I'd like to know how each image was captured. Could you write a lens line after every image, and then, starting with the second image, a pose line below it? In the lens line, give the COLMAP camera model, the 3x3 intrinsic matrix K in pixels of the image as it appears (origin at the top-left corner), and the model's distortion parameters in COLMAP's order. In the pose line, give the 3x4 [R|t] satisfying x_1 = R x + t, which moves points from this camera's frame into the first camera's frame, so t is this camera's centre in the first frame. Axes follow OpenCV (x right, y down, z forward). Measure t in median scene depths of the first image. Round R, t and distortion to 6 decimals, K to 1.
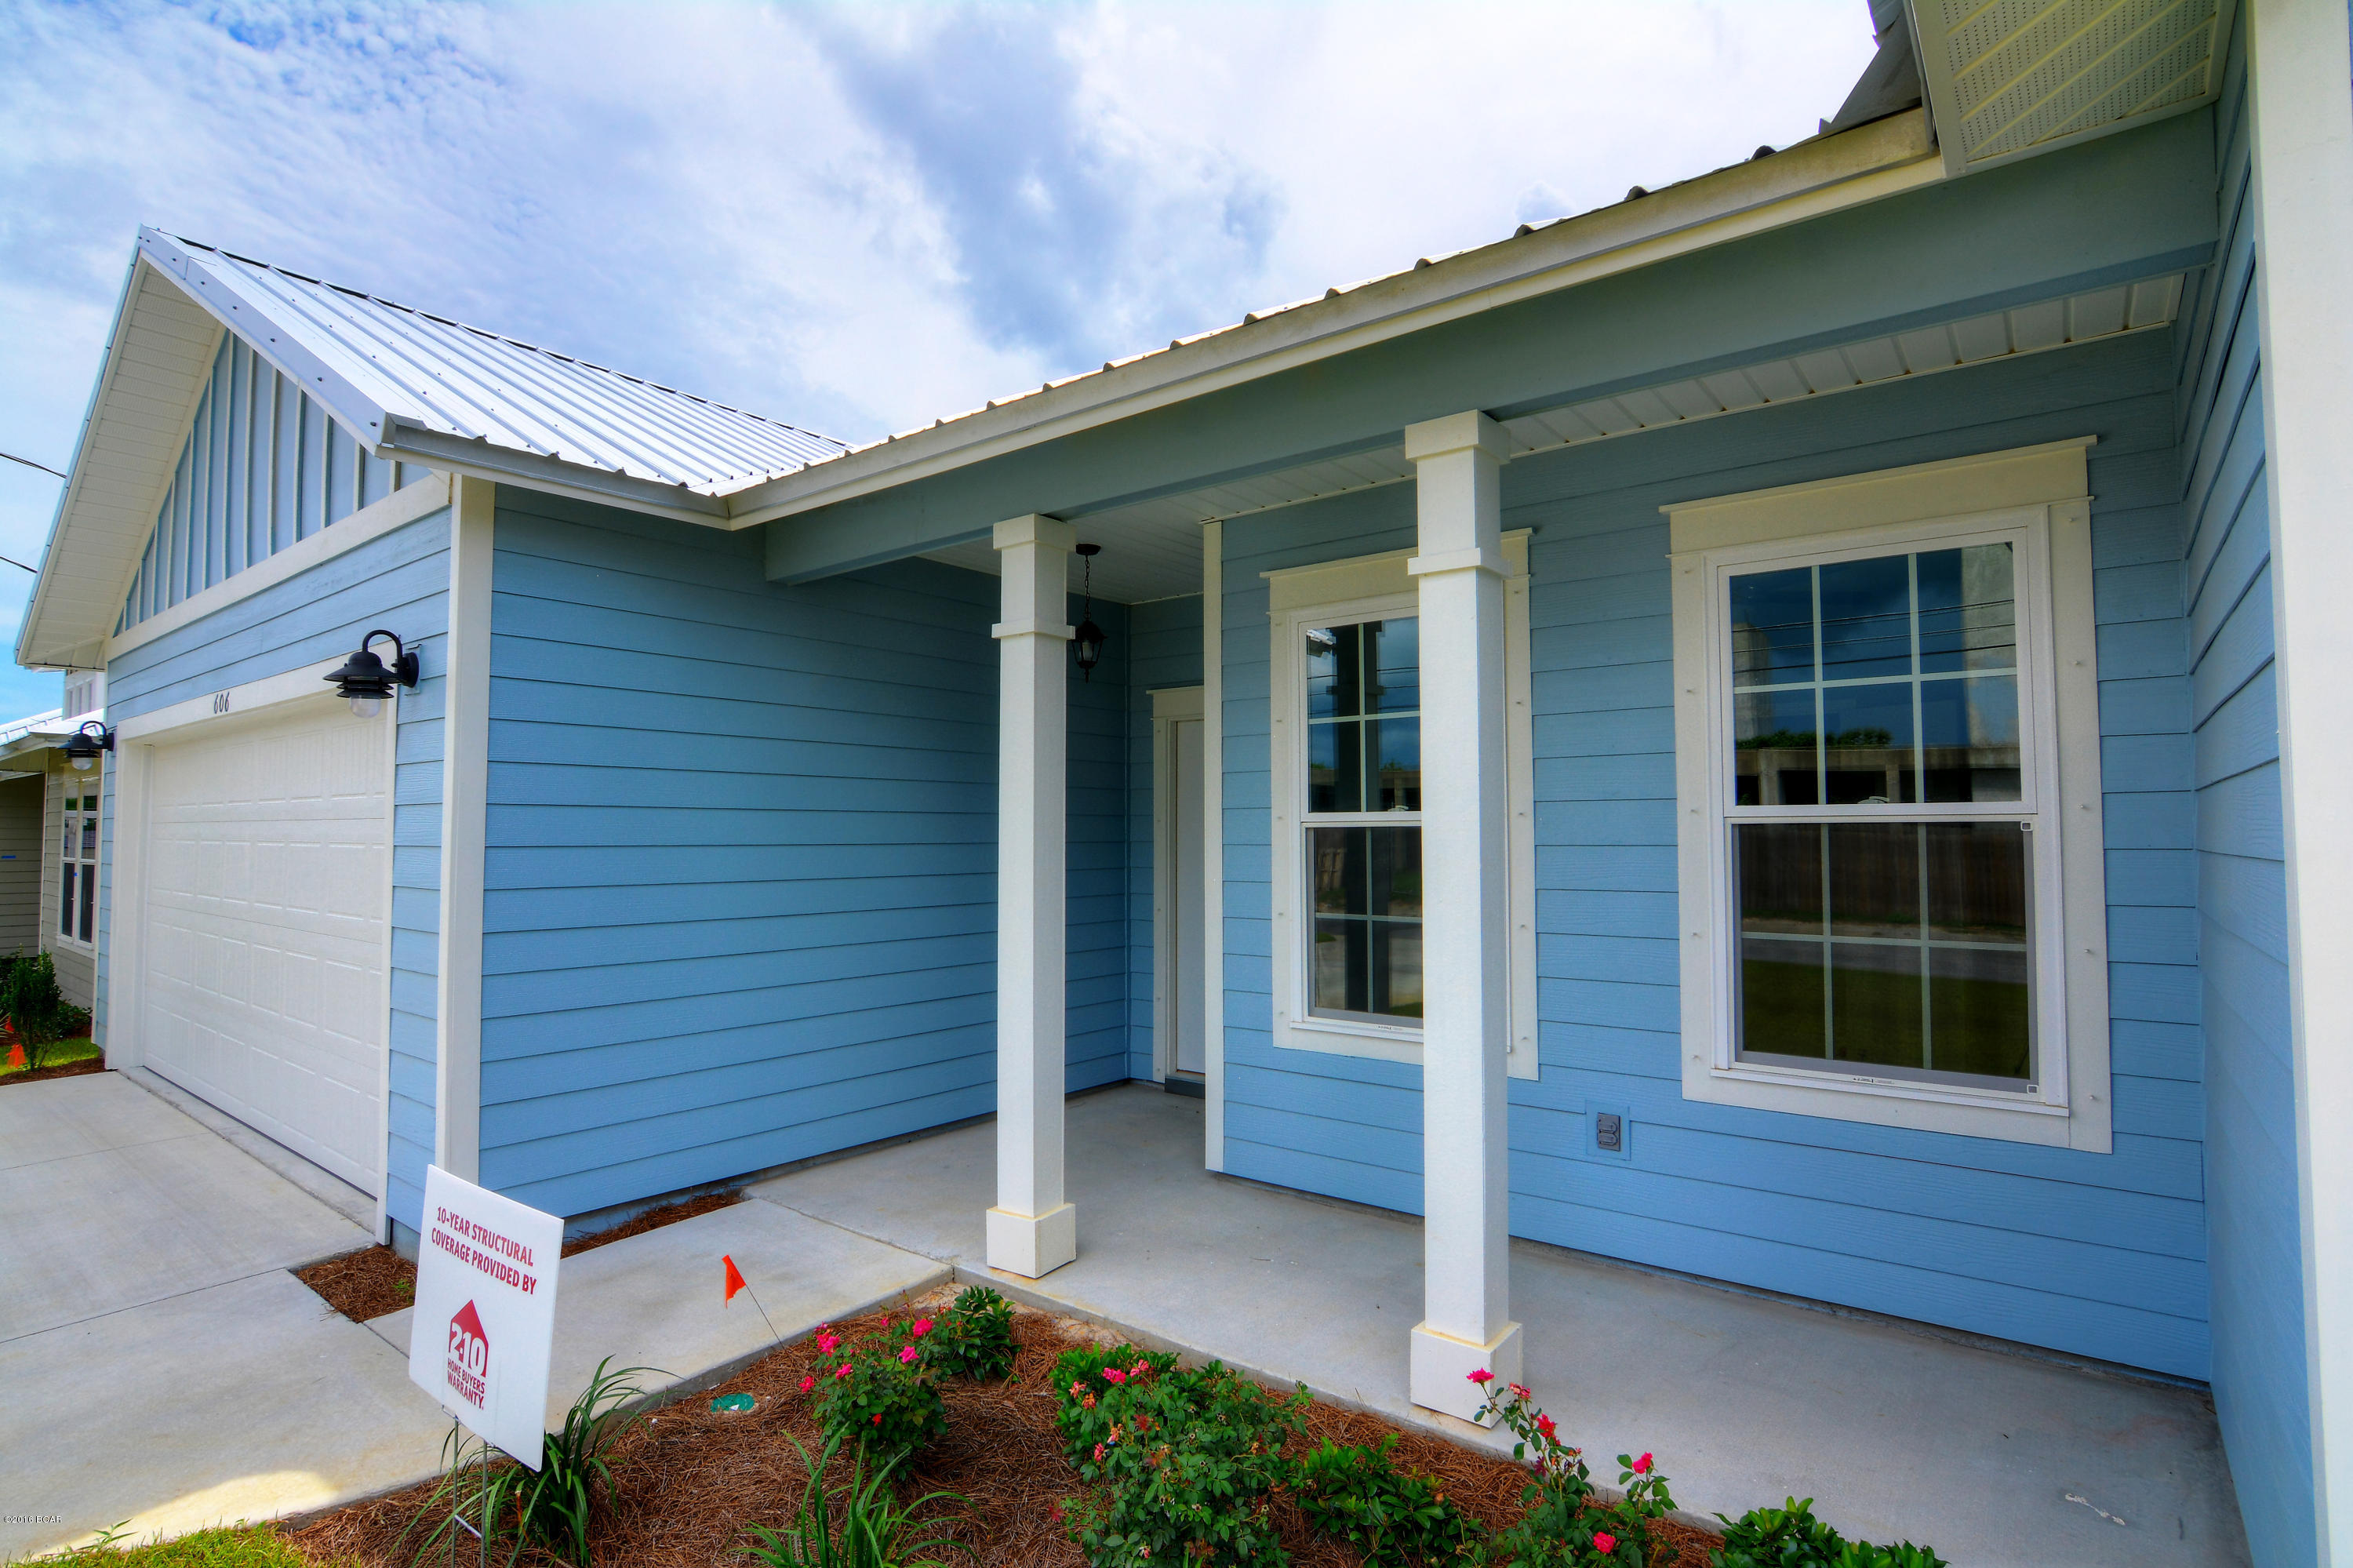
lens RADIAL K [[1171.7, 0, 1176.5], [0, 1171.7, 784.0], [0, 0, 1]] dist [-0.001603, -0.000038]
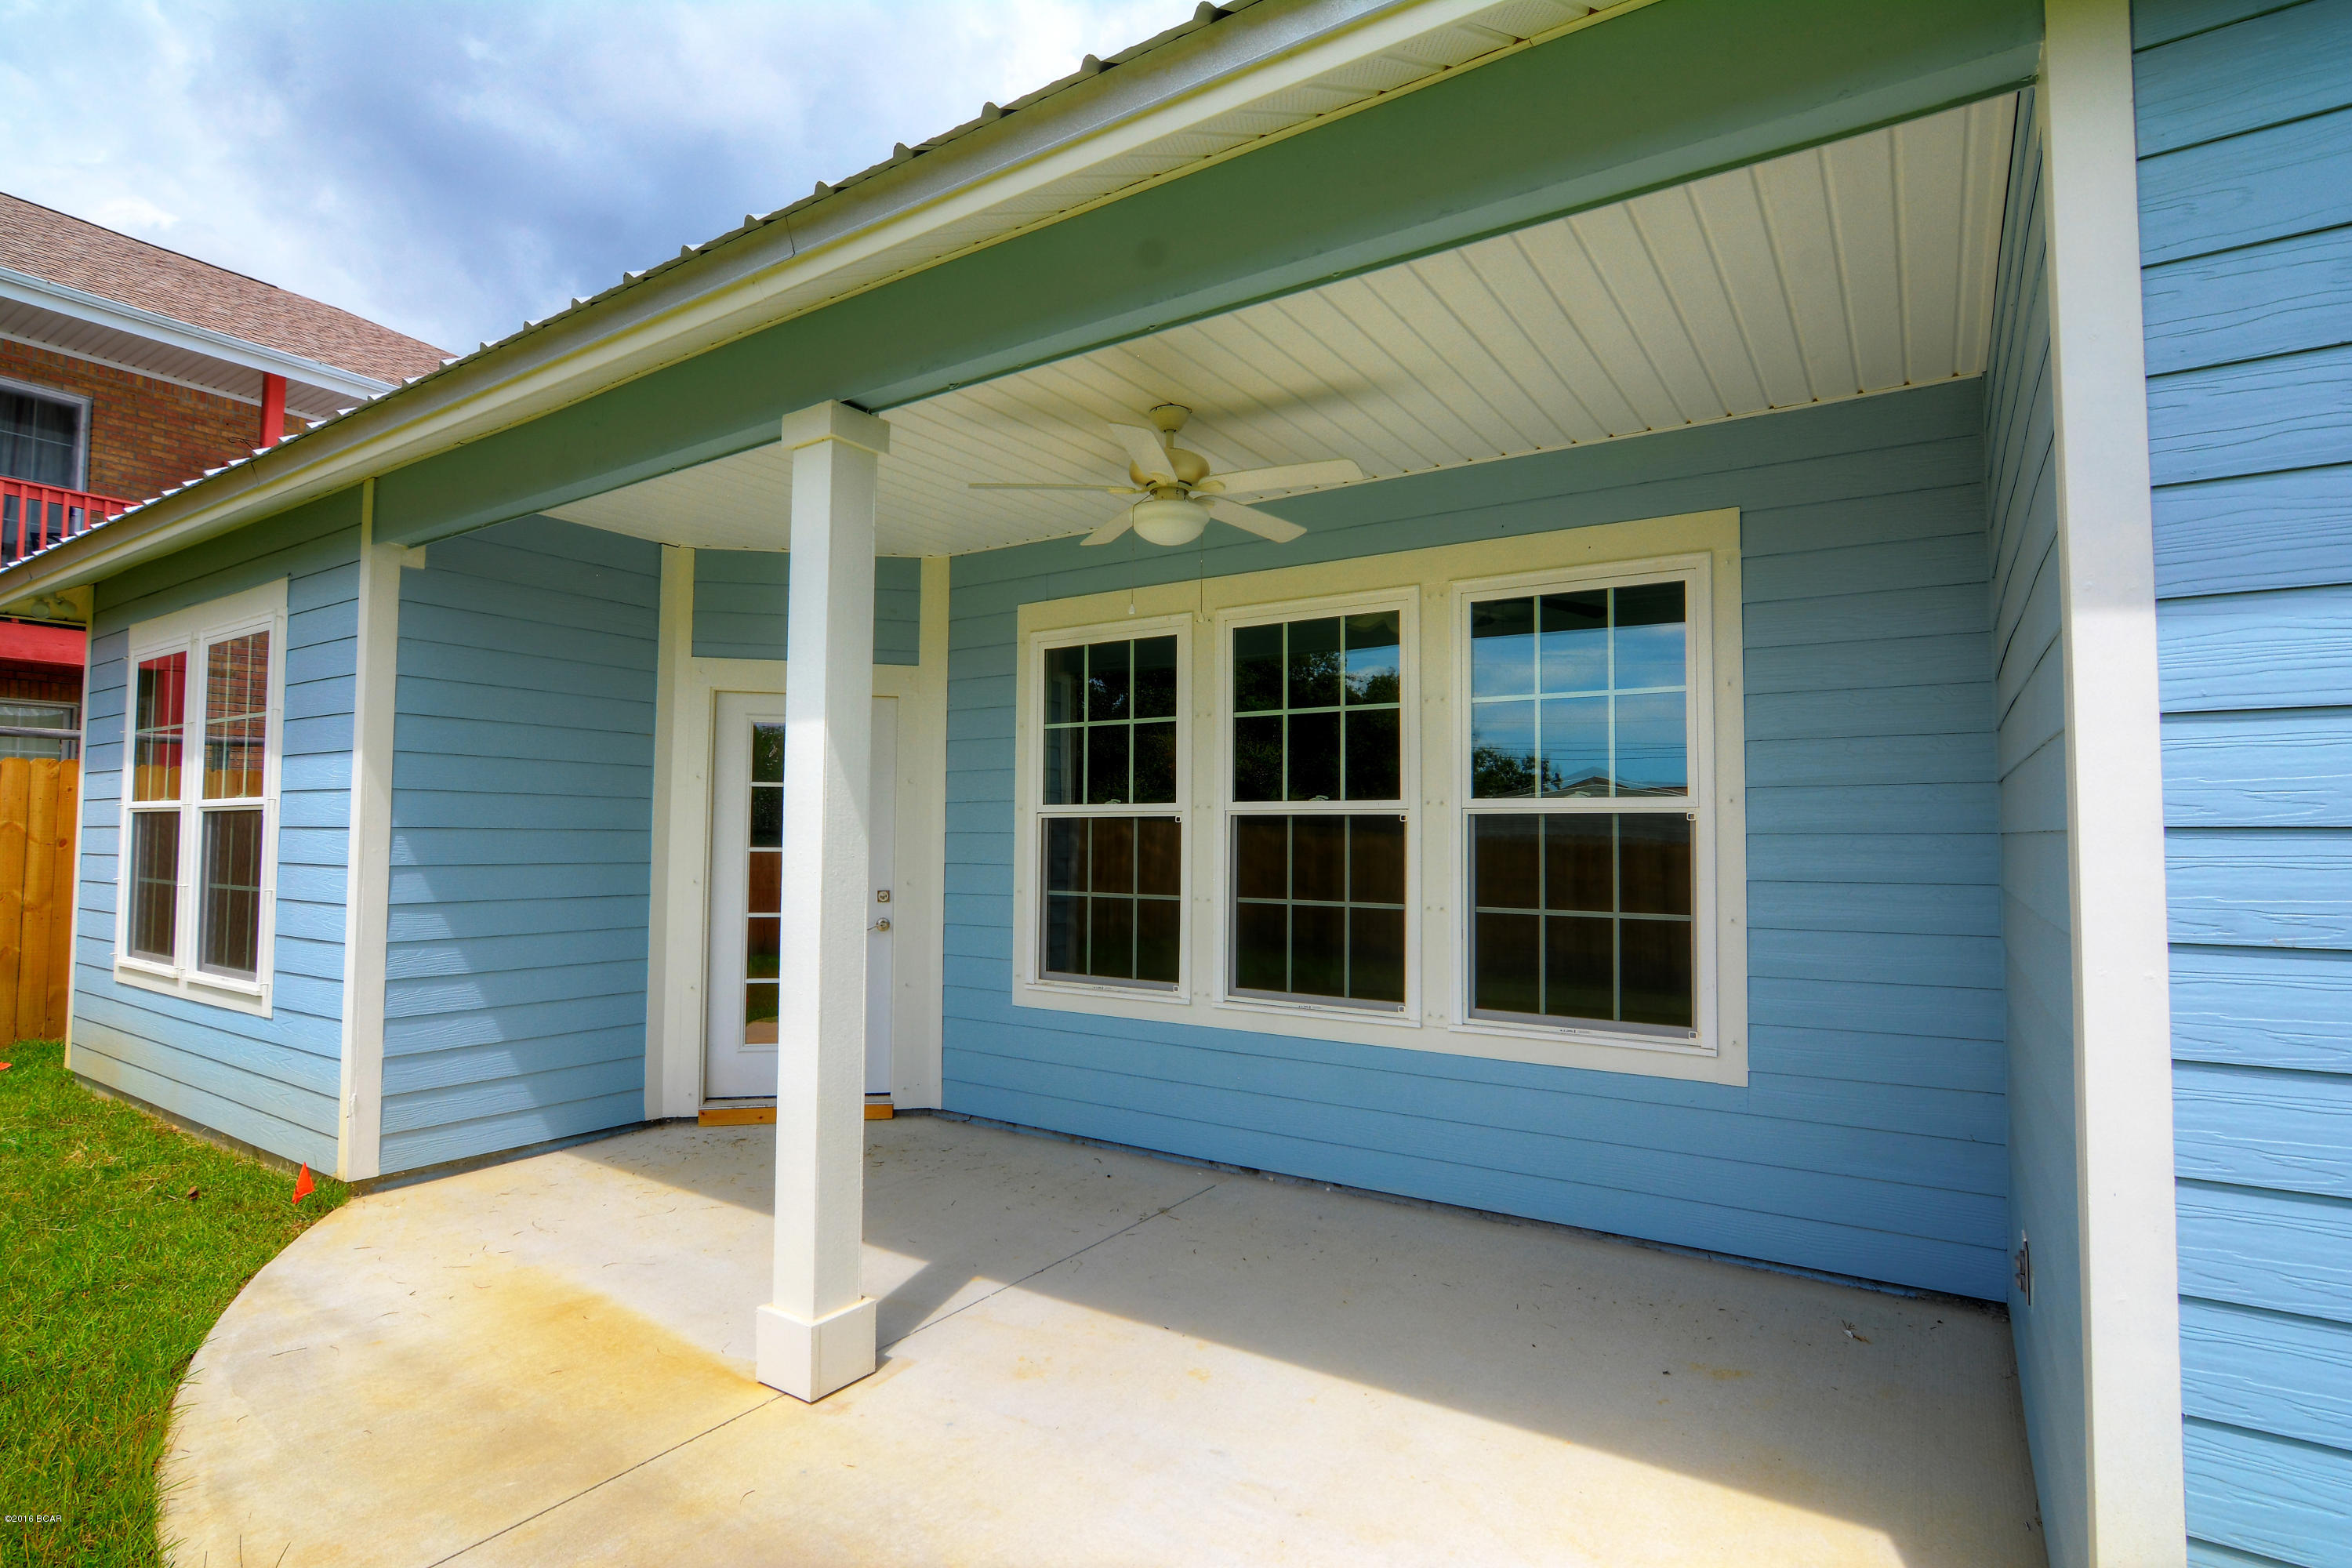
lens RADIAL K [[1124.5, 0, 1237.0], [0, 1124.5, 774.3], [0, 0, 1]] dist [-0.000052, -0.000232]
pose [[0.995114, 0.006173, 0.098540, 0.147358], [-0.006239, 0.999980, 0.000358, -0.005628], [-0.098536, -0.000971, 0.995133, -0.108310]]
